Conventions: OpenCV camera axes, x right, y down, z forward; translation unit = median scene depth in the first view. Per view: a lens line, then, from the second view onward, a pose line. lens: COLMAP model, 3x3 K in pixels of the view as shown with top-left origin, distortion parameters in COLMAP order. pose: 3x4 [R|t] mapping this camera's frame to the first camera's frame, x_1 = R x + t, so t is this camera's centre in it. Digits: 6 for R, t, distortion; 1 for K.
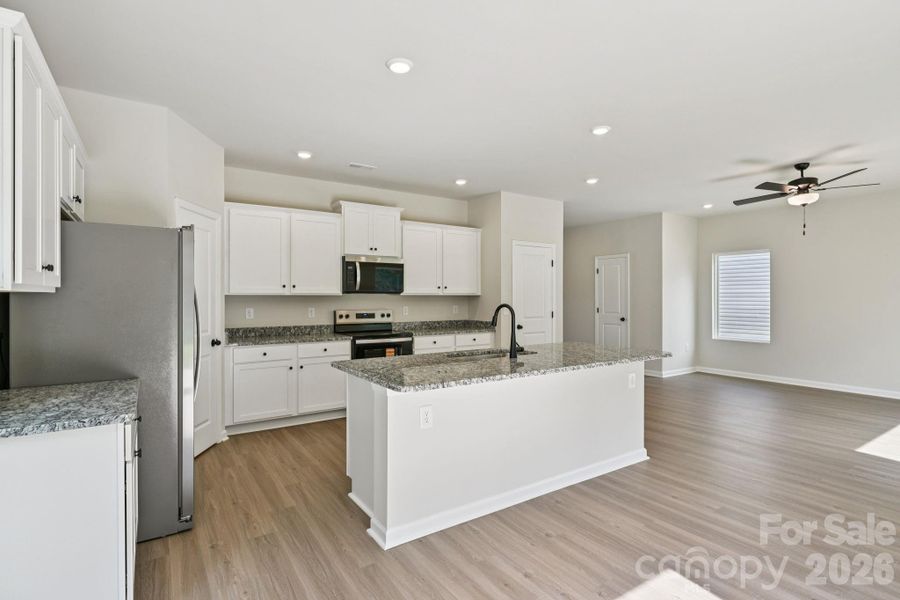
lens RADIAL K [[451.7, 0, 456.4], [0, 451.7, 300.8], [0, 0, 1]] dist [0.000316, 0.000373]
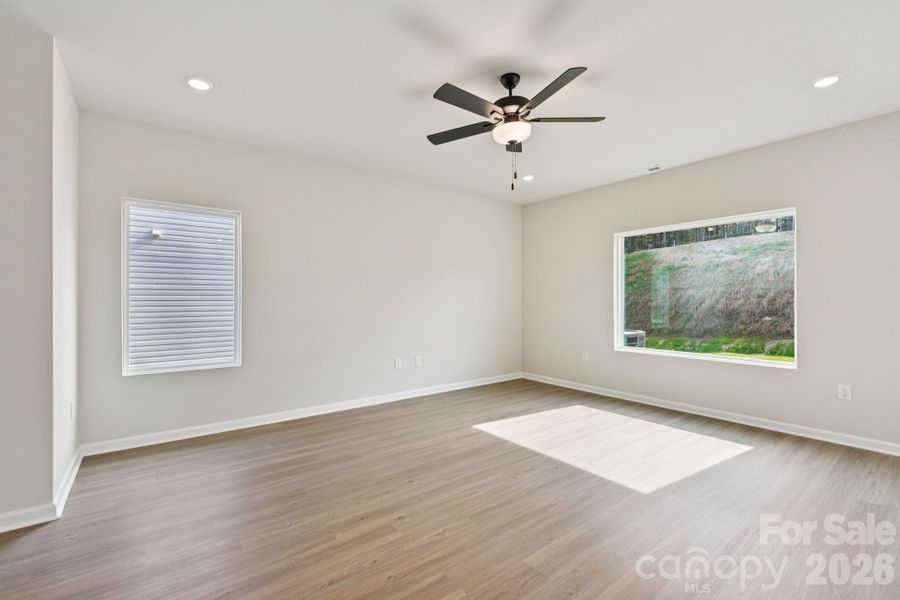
lens RADIAL K [[389.3, 0, 456.4], [0, 389.3, 299.5], [0, 0, 1]] dist [-0.009016, -0.000206]
pose [[-0.067885, -0.001057, 0.997693, 0.203504], [0.007785, 0.999968, 0.001589, 0.007950], [-0.997663, 0.007875, -0.067875, 1.014372]]
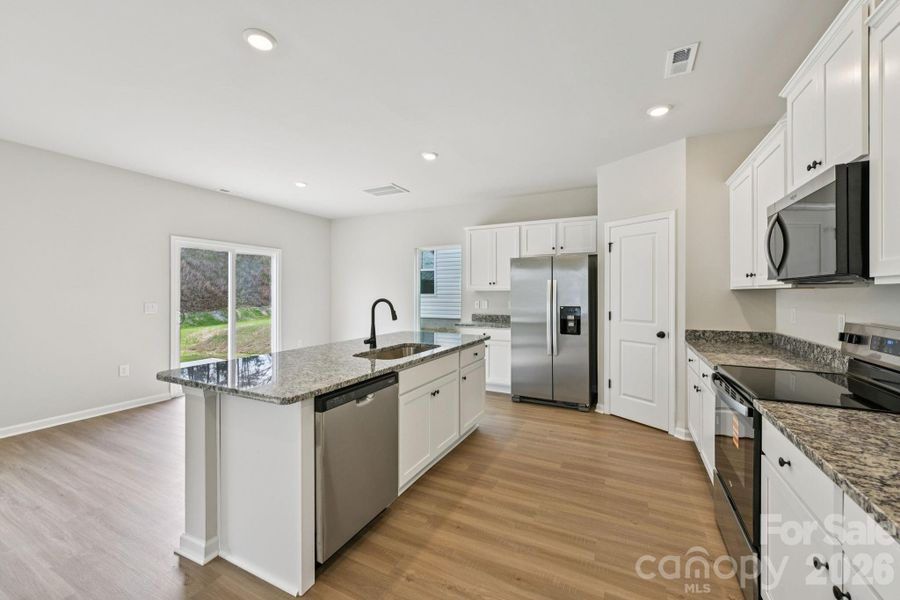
lens RADIAL K [[356.6, 0, 452.8], [0, 356.6, 292.3], [0, 0, 1]] dist [-0.002792, 0.000495]
pose [[-0.873454, 0.000964, -0.486905, 0.234672], [-0.002555, 0.999975, 0.006565, -0.008671], [0.486899, 0.006978, -0.873430, 1.150057]]
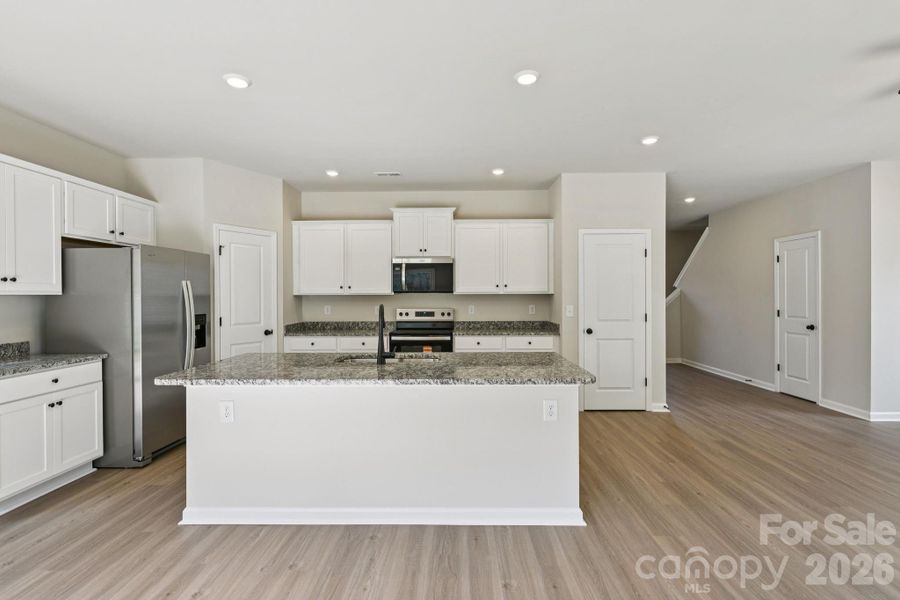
lens RADIAL K [[425.5, 0, 454.2], [0, 425.5, 299.8], [0, 0, 1]] dist [0.000715, 0.000650]
pose [[0.819089, 0.002447, -0.573662, 0.454139], [-0.001395, 0.999996, 0.002274, -0.002383], [0.573665, -0.001062, 0.819089, 0.242055]]
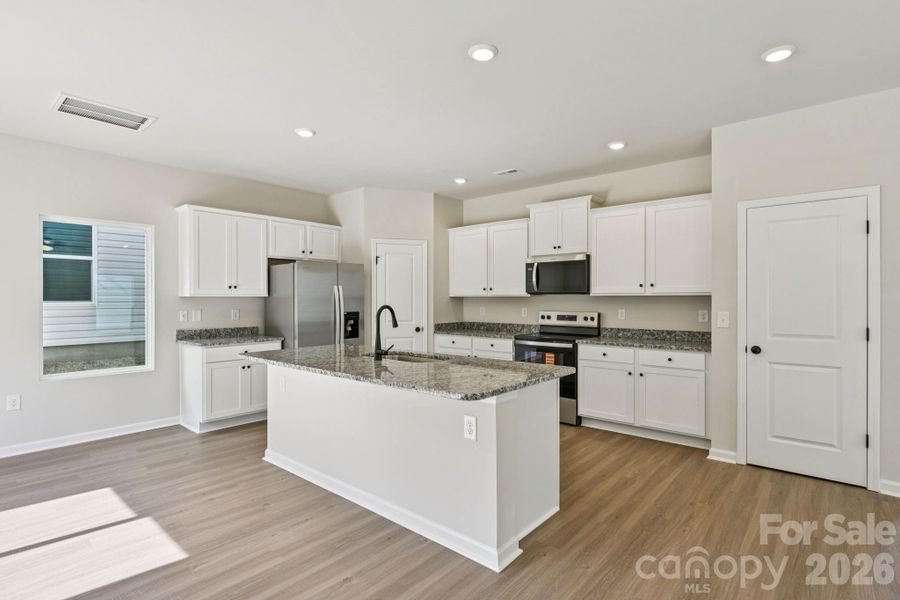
lens RADIAL K [[451.7, 0, 452.1], [0, 451.7, 299.8], [0, 0, 1]] dist [0.000316, 0.000373]
pose [[0.258846, 0.004143, -0.965910, 0.696828], [-0.006690, 0.999975, 0.002496, -0.005502], [0.965895, 0.005815, 0.258867, 0.559313]]
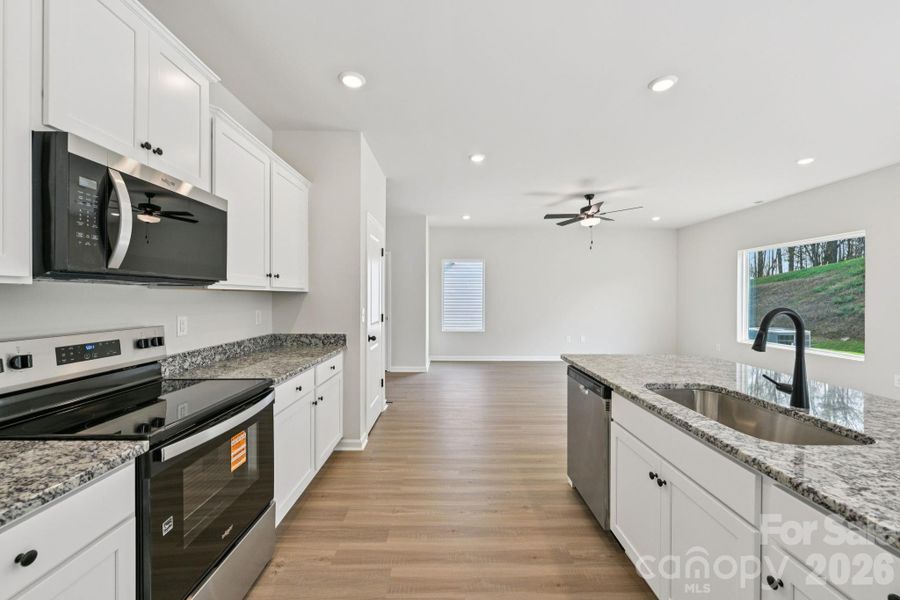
lens RADIAL K [[356.6, 0, 457.2], [0, 356.6, 298.3], [0, 0, 1]] dist [-0.002792, 0.000495]
pose [[0.543491, -0.001894, 0.839413, -0.290964], [0.002833, 0.999996, 0.000422, -0.003568], [-0.839411, 0.002149, 0.543494, 0.690388]]
